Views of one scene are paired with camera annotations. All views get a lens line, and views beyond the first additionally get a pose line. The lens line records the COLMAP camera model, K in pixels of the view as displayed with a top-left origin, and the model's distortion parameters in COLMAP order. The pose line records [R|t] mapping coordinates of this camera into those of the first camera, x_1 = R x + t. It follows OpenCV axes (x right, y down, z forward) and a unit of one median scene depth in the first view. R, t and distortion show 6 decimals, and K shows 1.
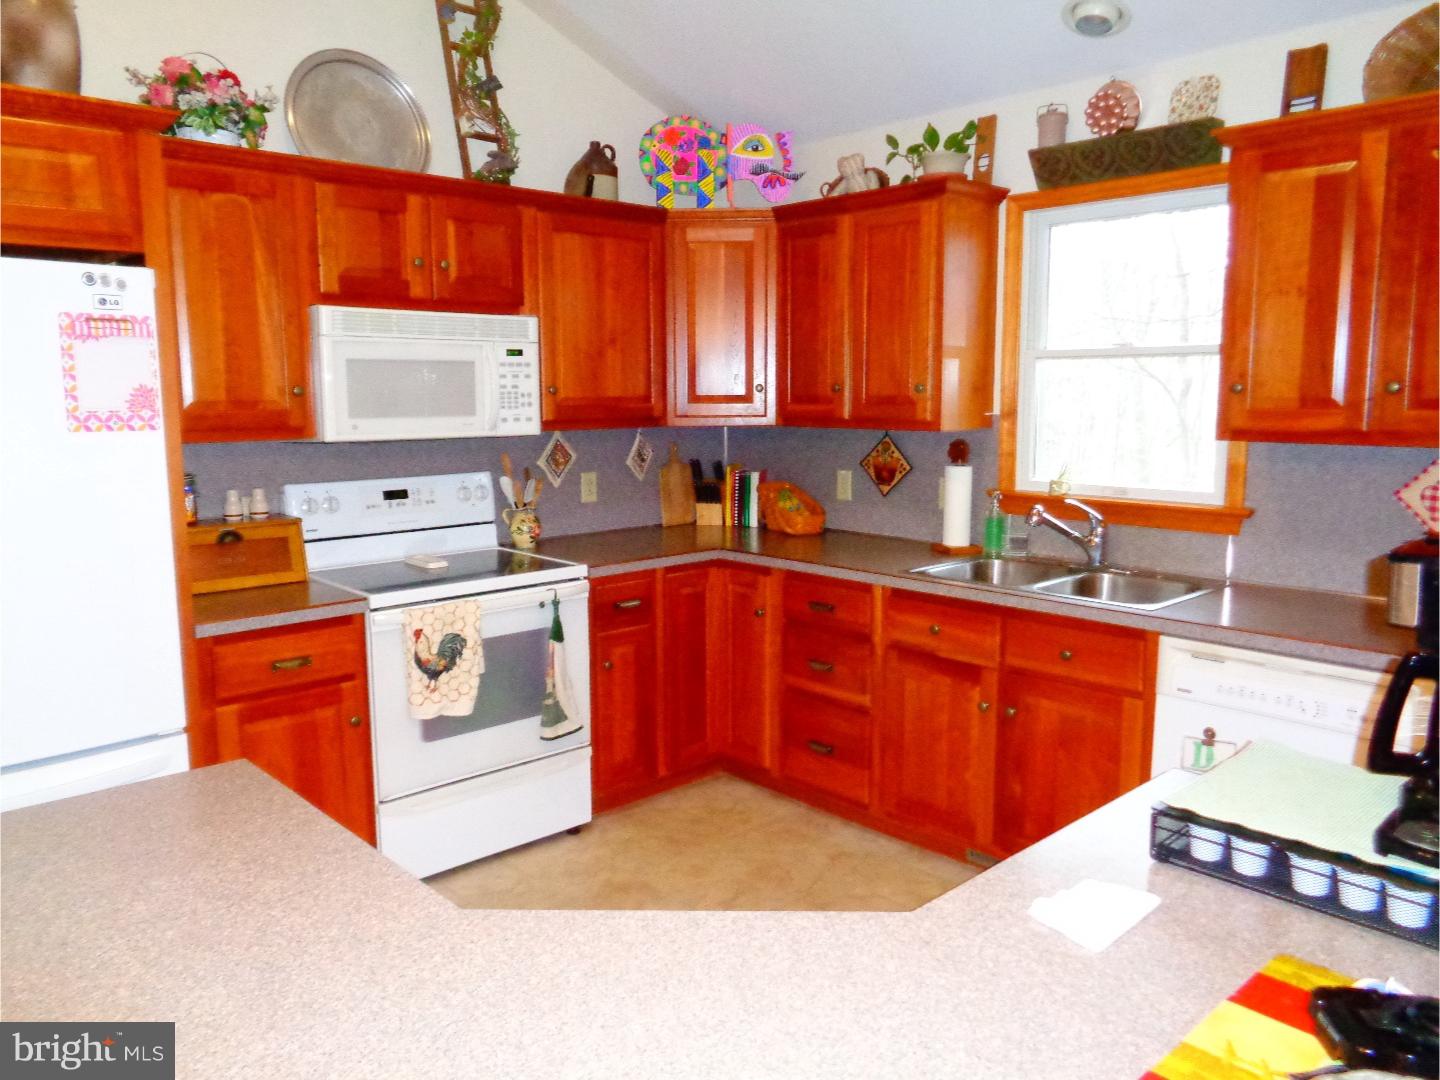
lens RADIAL K [[1073.6, 0, 720.0], [0, 1073.6, 540.0], [0, 0, 1]] dist [-0.003916, 0.008285]
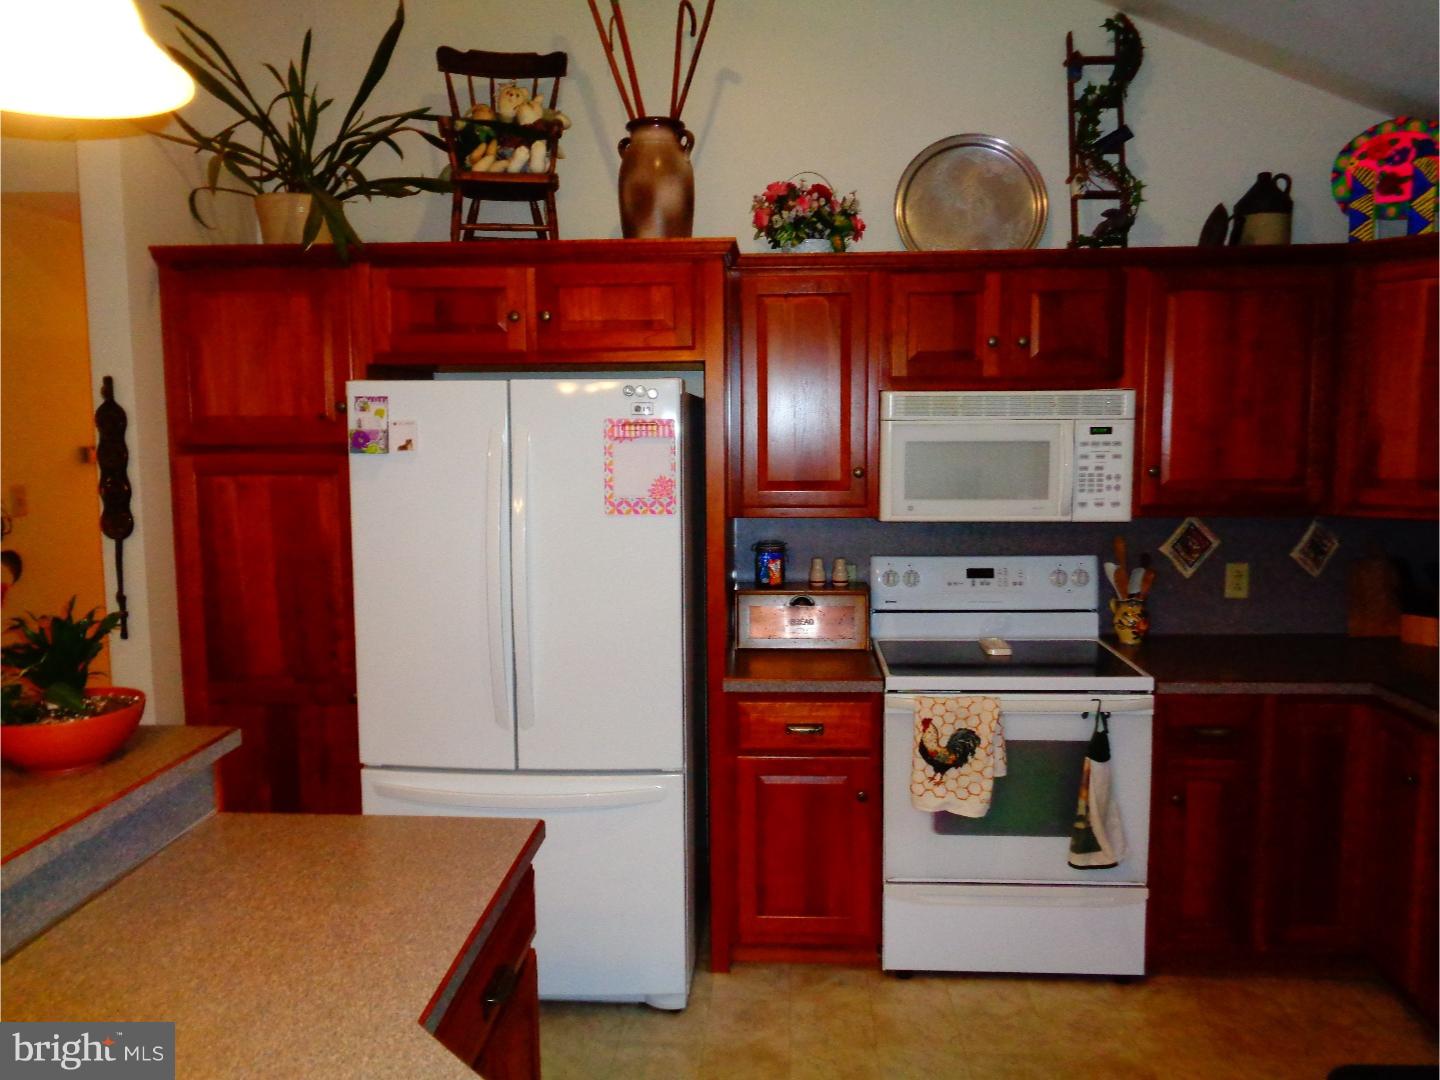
lens RADIAL K [[1073.6, 0, 720.0], [0, 1073.6, 540.0], [0, 0, 1]] dist [-0.003916, 0.008285]
pose [[0.690669, 0.074930, -0.719278, 0.244812], [-0.095945, 0.995320, 0.011558, -0.062914], [0.716778, 0.061028, 0.694626, 0.148901]]
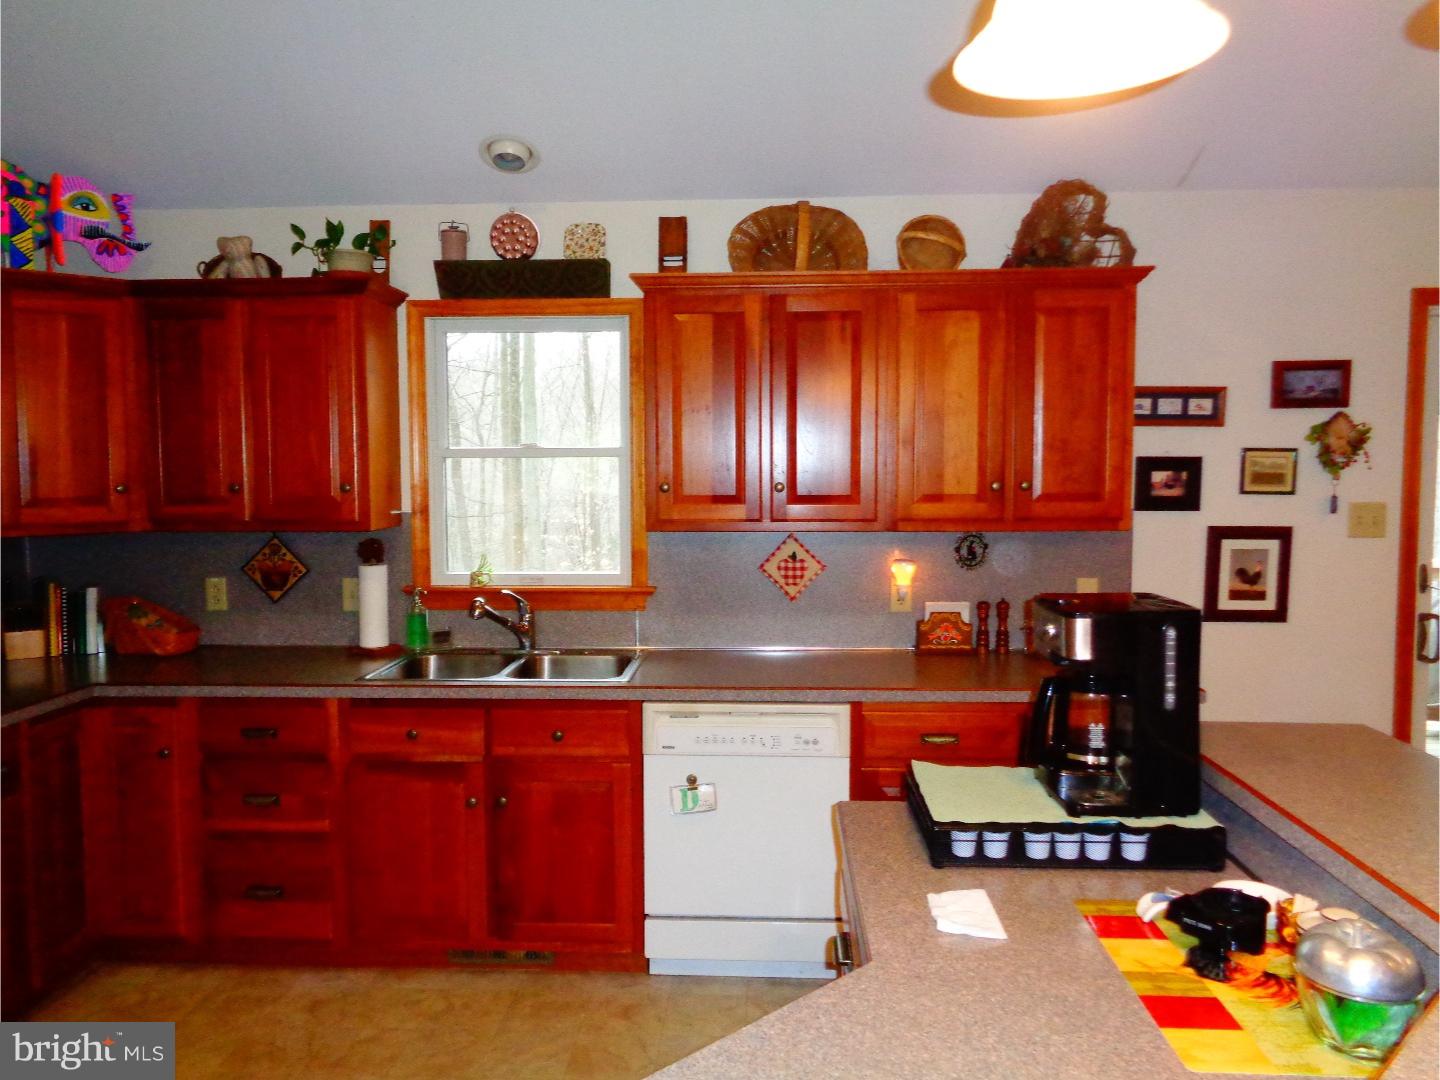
lens RADIAL K [[1073.6, 0, 720.0], [0, 1073.6, 540.0], [0, 0, 1]] dist [-0.003916, 0.008285]
pose [[0.712683, -0.046353, 0.699954, -0.254252], [0.099379, 0.994422, -0.035332, -0.027874], [-0.694412, 0.094741, 0.713314, 0.085568]]
